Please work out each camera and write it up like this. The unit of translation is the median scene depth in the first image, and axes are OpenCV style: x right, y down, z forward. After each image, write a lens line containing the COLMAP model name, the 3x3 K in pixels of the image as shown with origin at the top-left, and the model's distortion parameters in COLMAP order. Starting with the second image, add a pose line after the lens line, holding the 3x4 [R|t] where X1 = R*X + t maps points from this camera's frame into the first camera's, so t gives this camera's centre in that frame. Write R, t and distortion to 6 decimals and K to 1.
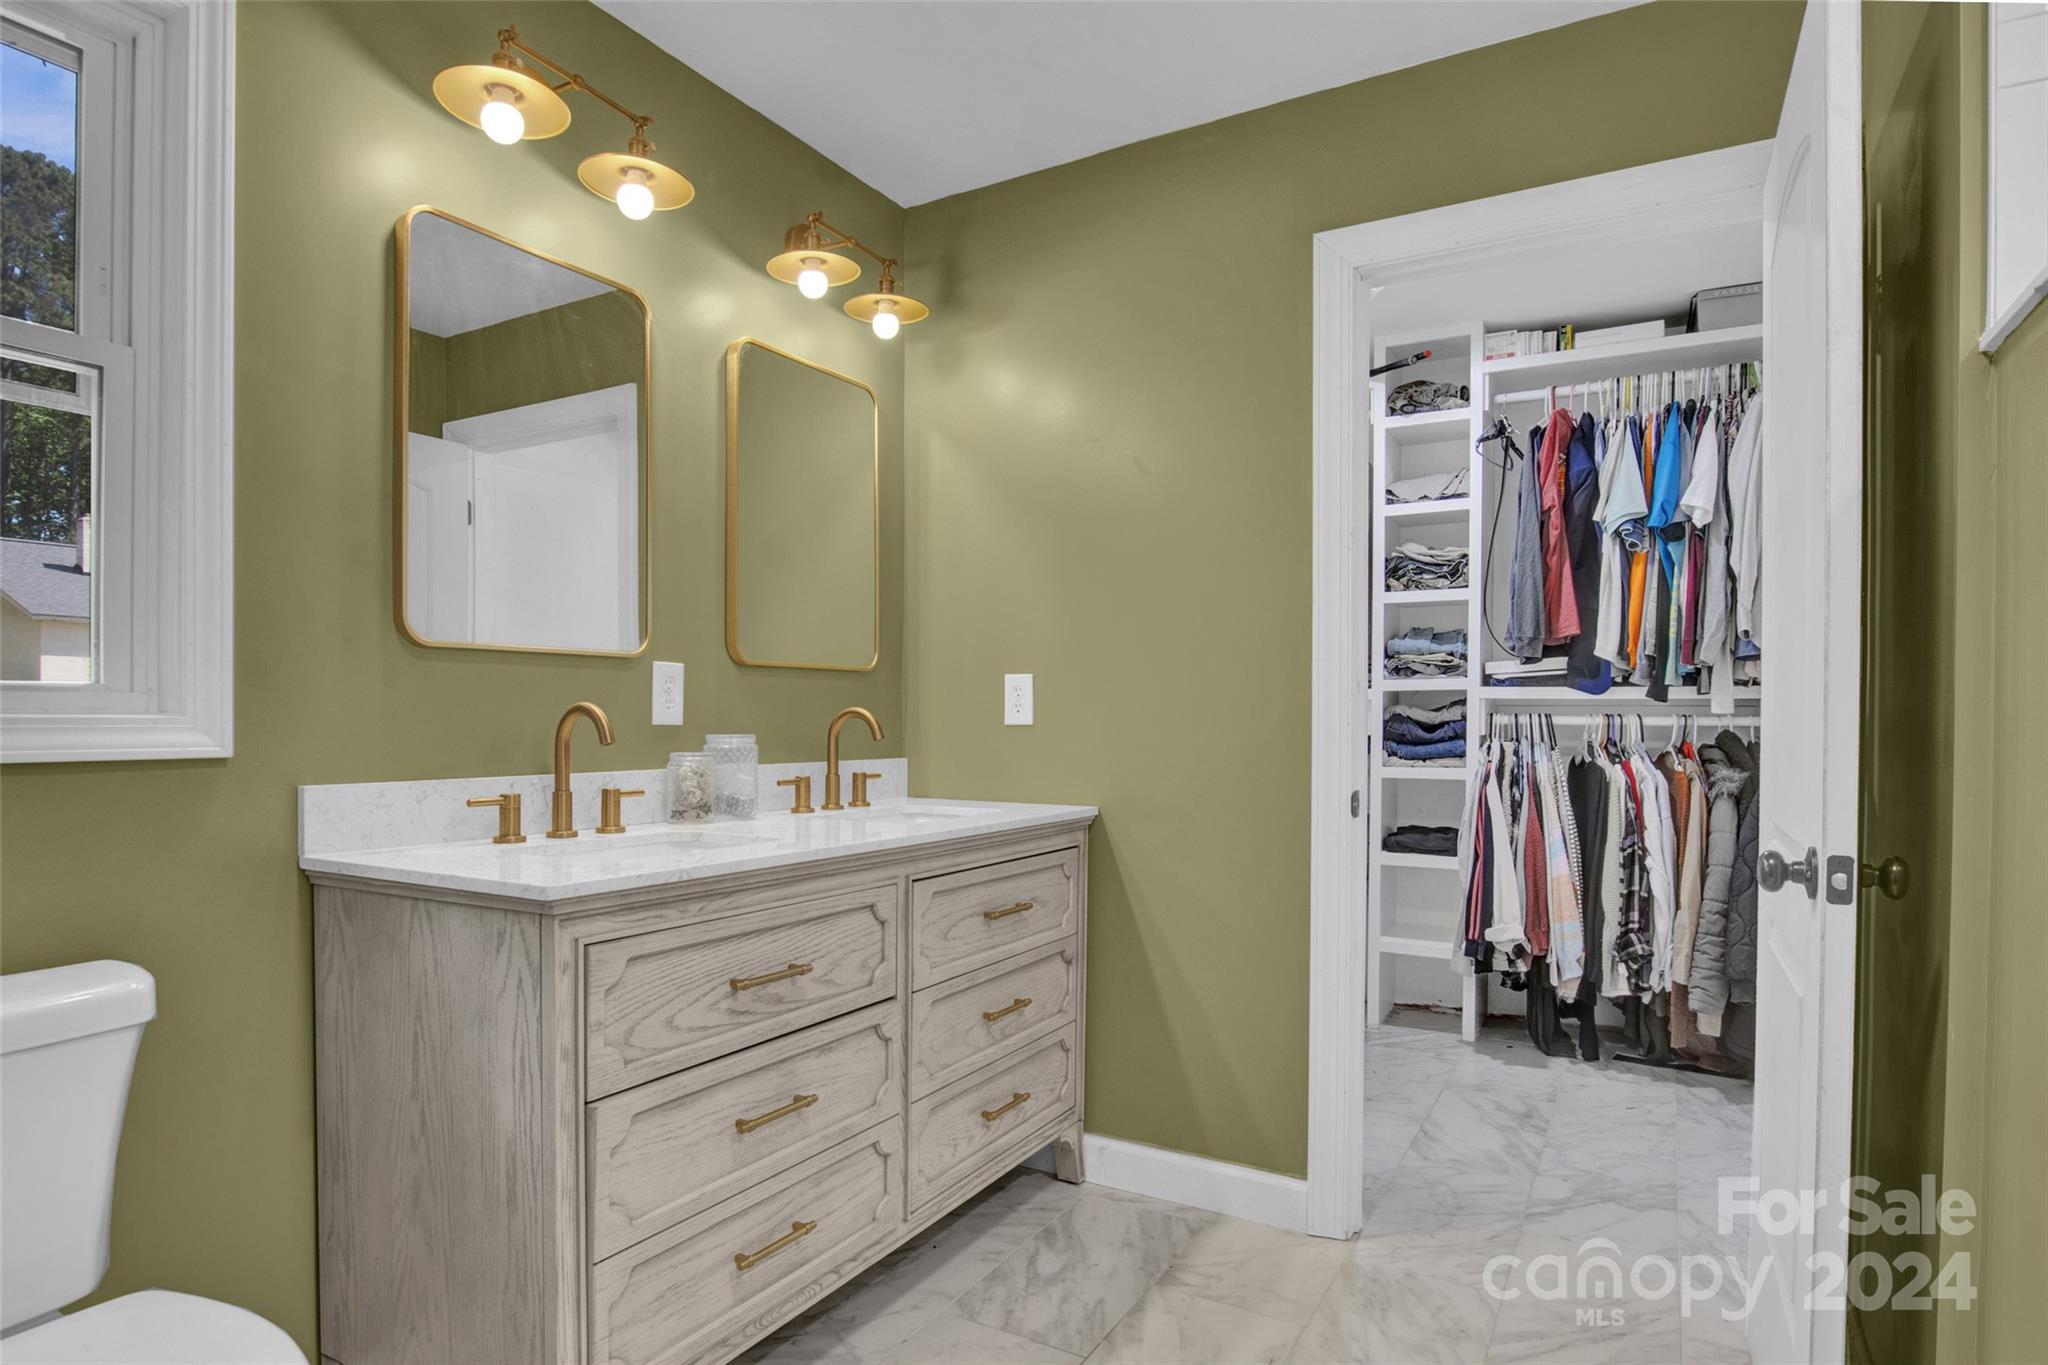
lens RADIAL K [[1118.6, 0, 1010.5], [0, 1118.6, 718.9], [0, 0, 1]] dist [-0.005690, -0.000254]
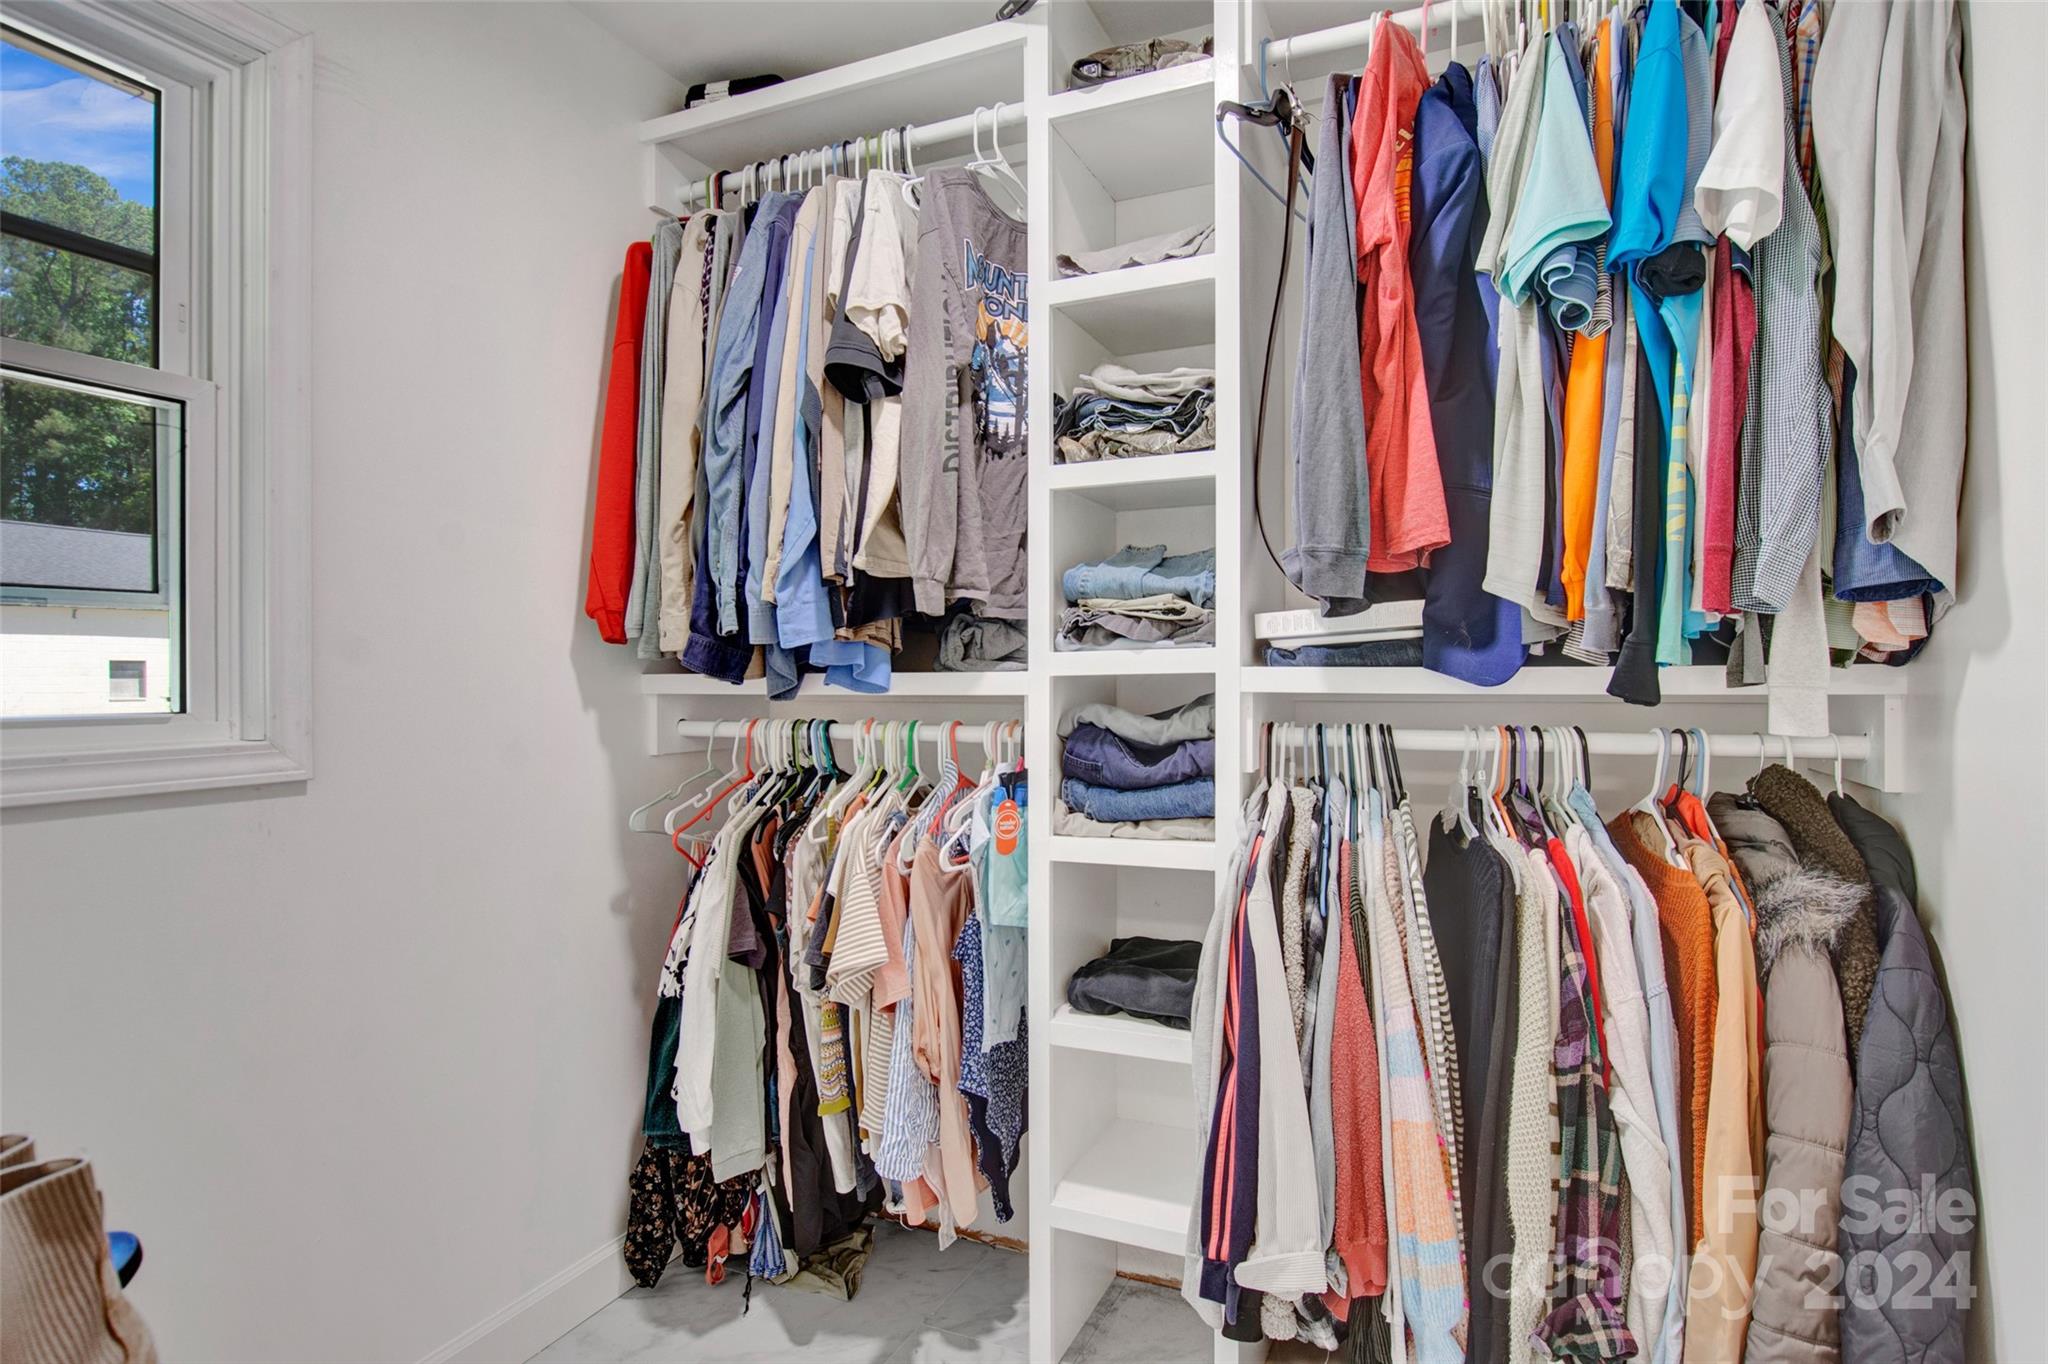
lens RADIAL K [[1118.6, 0, 1027.5], [0, 1118.6, 681.5], [0, 0, 1]] dist [-0.005690, -0.000254]
pose [[0.994281, -0.009572, 0.106369, 0.305731], [0.010123, 0.999938, -0.004641, -0.023062], [-0.106318, 0.005692, 0.994316, 0.596986]]
